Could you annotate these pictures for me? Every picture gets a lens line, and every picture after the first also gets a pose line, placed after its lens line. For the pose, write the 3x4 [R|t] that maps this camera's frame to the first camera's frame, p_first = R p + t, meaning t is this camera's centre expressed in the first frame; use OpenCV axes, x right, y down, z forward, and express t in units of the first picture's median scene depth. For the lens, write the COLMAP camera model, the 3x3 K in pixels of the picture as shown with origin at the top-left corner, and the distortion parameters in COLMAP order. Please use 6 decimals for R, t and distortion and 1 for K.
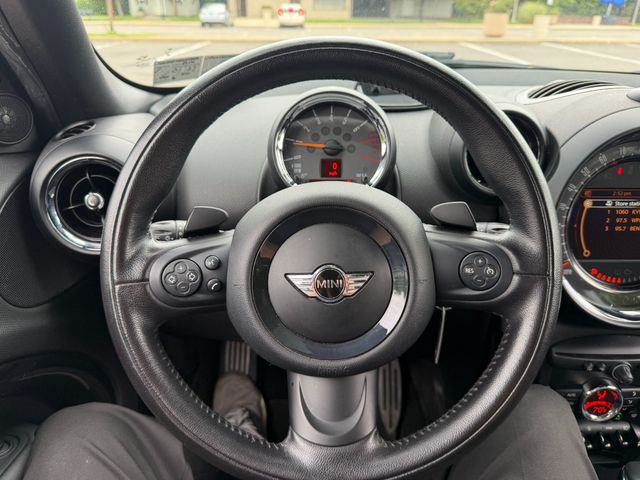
lens RADIAL K [[480.0, 0, 320.0], [0, 480.0, 240.0], [0, 0, 1]] dist [-0.032203, 0.003324]
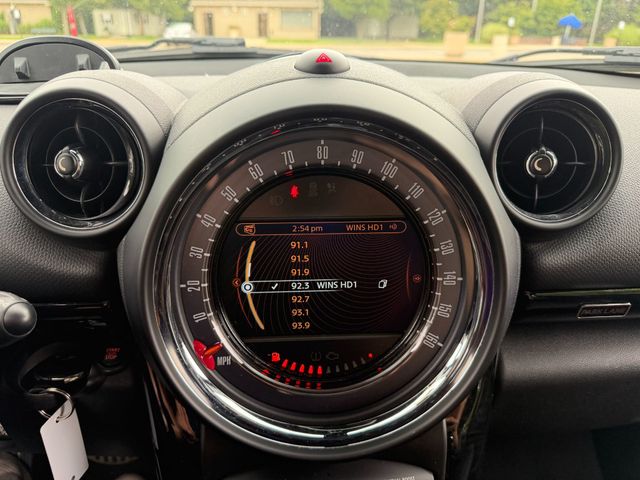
lens RADIAL K [[482.0, 0, 320.0], [0, 482.0, 240.0], [0, 0, 1]] dist [-0.029559, -0.002119]
pose [[0.998434, -0.017232, 0.053216, 0.008251], [0.019277, 0.999086, -0.038159, -0.000816], [-0.052510, 0.039125, 0.997854, 0.005389]]
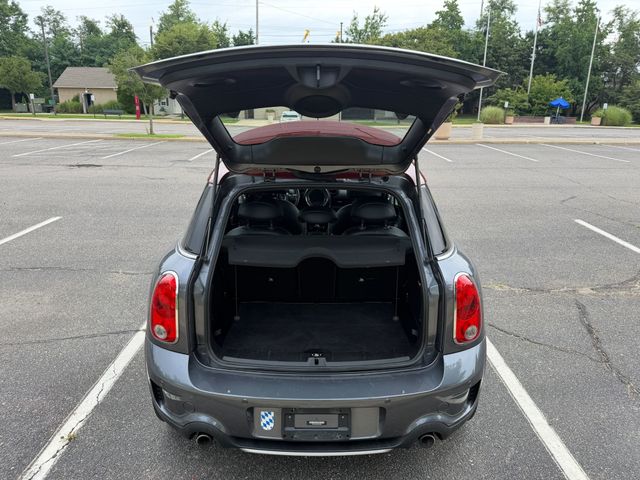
lens RADIAL K [[464.4, 0, 320.0], [0, 464.4, 240.0], [0, 0, 1]] dist [0.010906, -0.008805]
pose [[0.999980, 0.002995, 0.005535, 0.008811], [-0.002022, 0.985768, -0.168101, 0.032048], [-0.005960, 0.168086, 0.985754, -0.106351]]
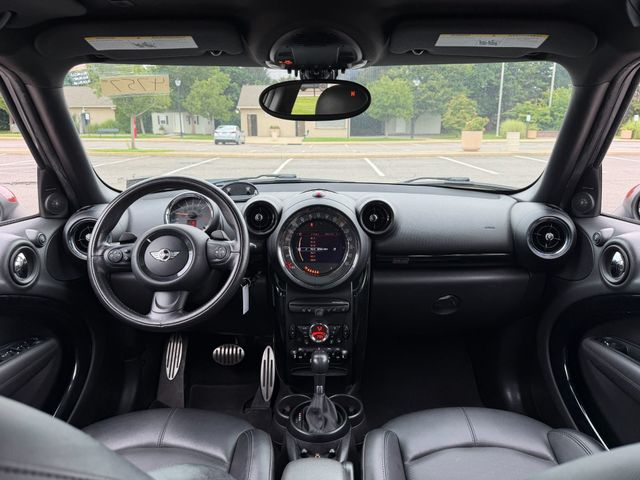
lens RADIAL K [[460.1, 0, 320.0], [0, 460.1, 240.0], [0, 0, 1]] dist [0.089544, -0.147980]
pose [[0.999927, -0.003468, -0.011536, 0.009169], [0.000944, 0.977272, -0.211988, 0.005555], [0.012009, 0.211962, 0.977204, -0.016456]]
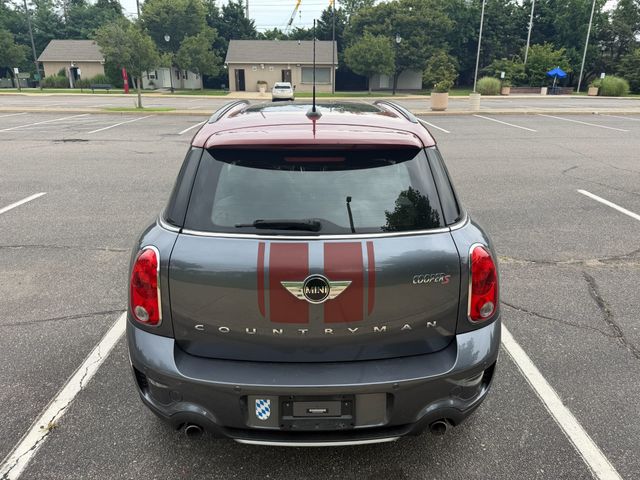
lens RADIAL K [[464.4, 0, 320.0], [0, 464.4, 240.0], [0, 0, 1]] dist [0.010906, -0.008805]
pose [[0.999814, -0.009604, 0.016724, 0.008376], [0.011484, 0.993161, -0.116187, 0.031713], [-0.015494, 0.116357, 0.993087, -0.099774]]
